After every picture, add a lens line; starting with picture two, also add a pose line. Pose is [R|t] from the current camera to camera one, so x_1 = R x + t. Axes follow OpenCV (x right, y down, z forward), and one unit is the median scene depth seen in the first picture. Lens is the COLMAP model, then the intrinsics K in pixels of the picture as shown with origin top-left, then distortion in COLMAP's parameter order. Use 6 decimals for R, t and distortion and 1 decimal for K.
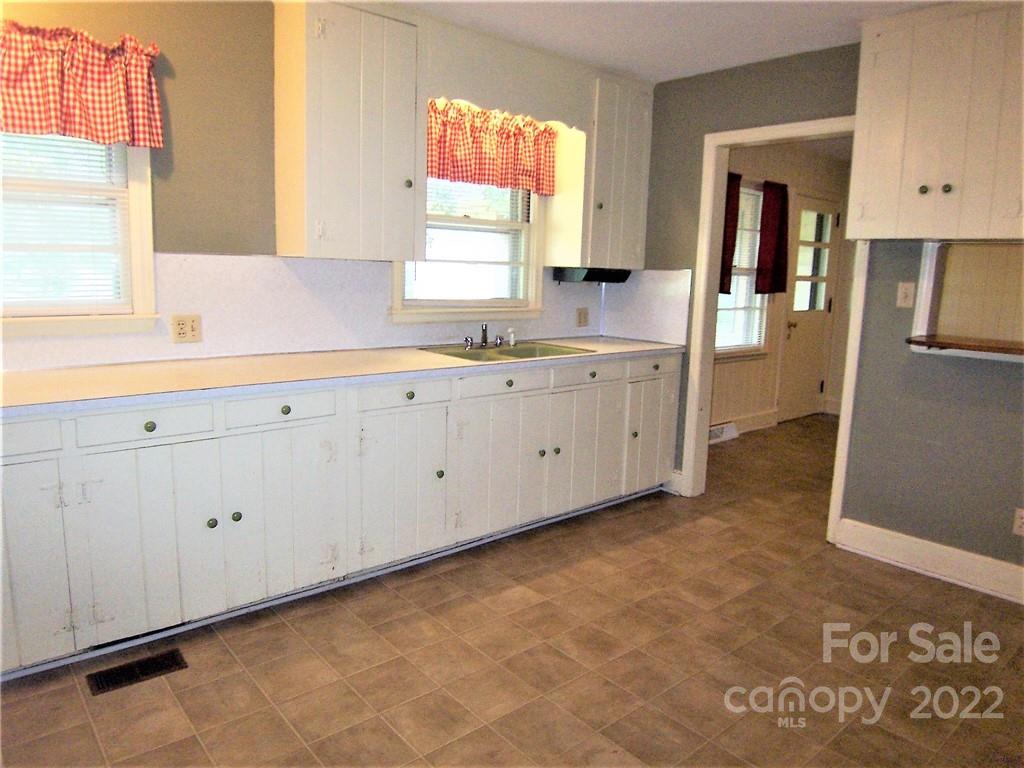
lens RADIAL K [[689.0, 0, 506.4], [0, 689.0, 378.7], [0, 0, 1]] dist [-0.004115, -0.065185]
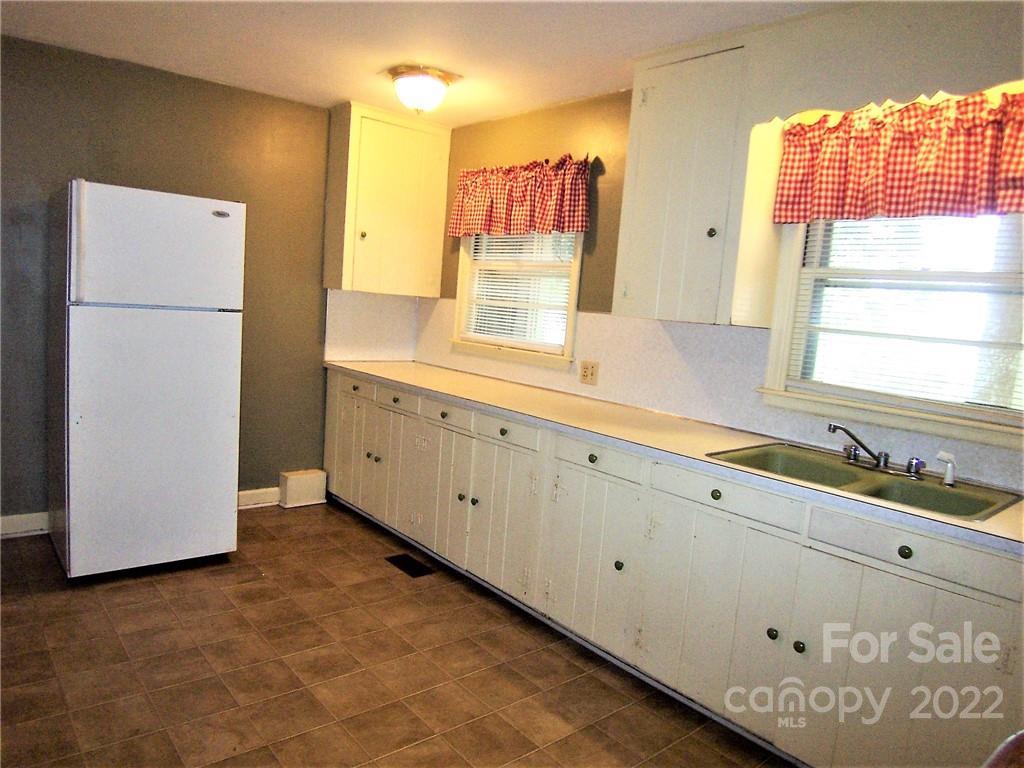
lens RADIAL K [[689.0, 0, 506.4], [0, 689.0, 378.7], [0, 0, 1]] dist [-0.004115, -0.065185]
pose [[-0.007892, 0.079319, -0.996818, 0.821648], [-0.235537, 0.968654, 0.078942, -0.133743], [0.971833, 0.235411, 0.011038, 0.898146]]
